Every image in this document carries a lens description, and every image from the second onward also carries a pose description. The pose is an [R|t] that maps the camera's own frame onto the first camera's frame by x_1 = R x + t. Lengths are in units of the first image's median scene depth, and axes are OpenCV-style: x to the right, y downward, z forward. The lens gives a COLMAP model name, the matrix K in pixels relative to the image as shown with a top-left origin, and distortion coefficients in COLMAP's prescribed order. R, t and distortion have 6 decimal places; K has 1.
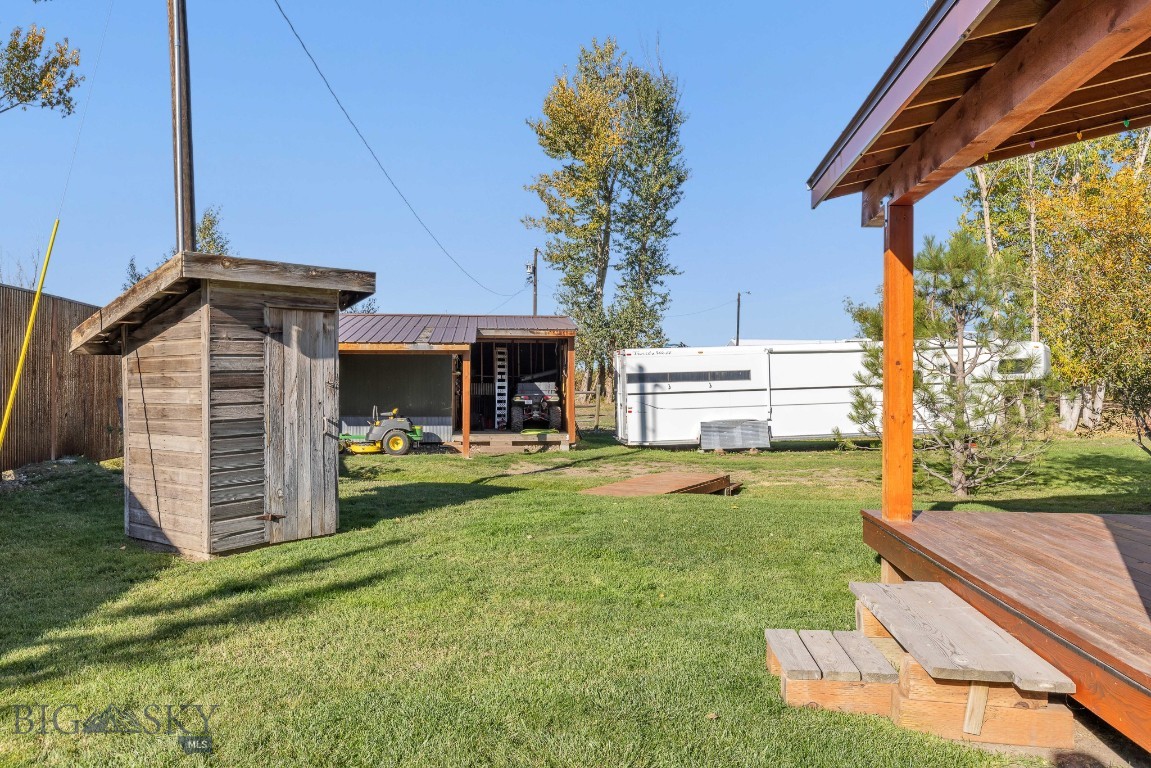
lens RADIAL K [[857.9, 0, 575.5], [0, 857.9, 384.0], [0, 0, 1]] dist [0.045961, 0.001305]
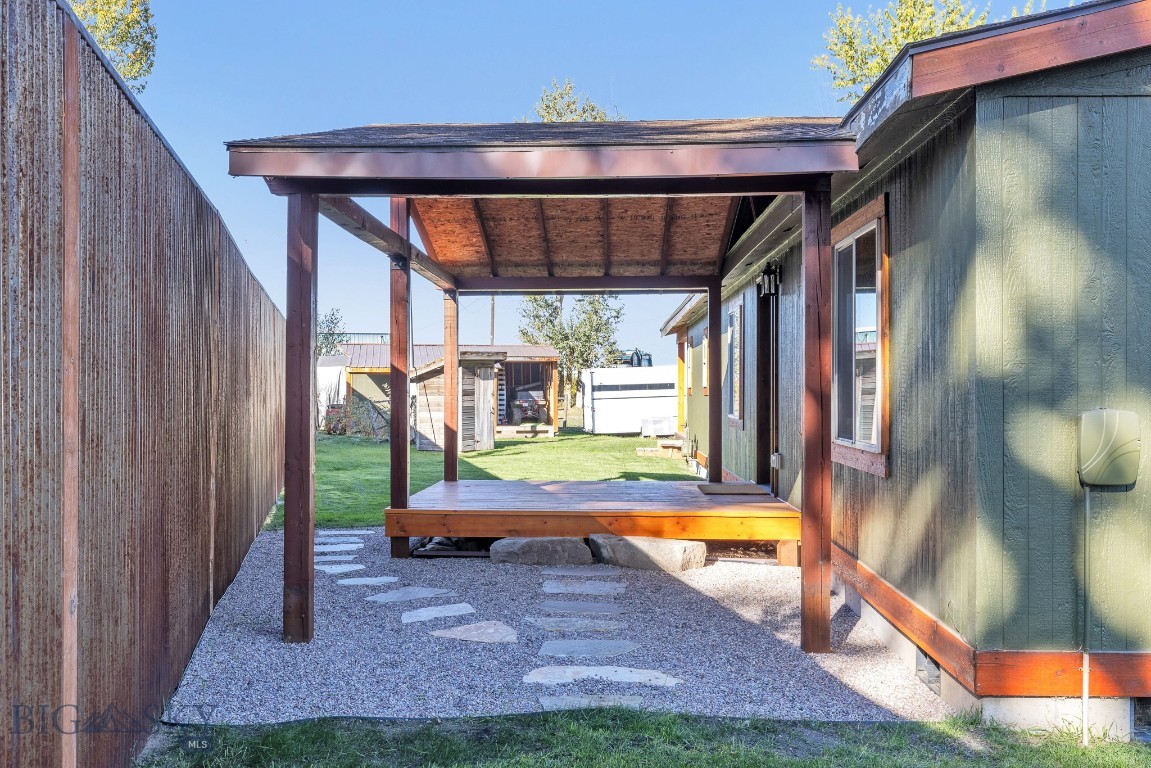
lens RADIAL K [[1109.5, 0, 575.5], [0, 1109.5, 384.0], [0, 0, 1]] dist [-0.001167, -0.003434]
pose [[0.998059, -0.001971, 0.062237, -0.089051], [0.002275, 0.999986, -0.004810, -0.005148], [-0.062226, 0.004943, 0.998050, -0.921853]]
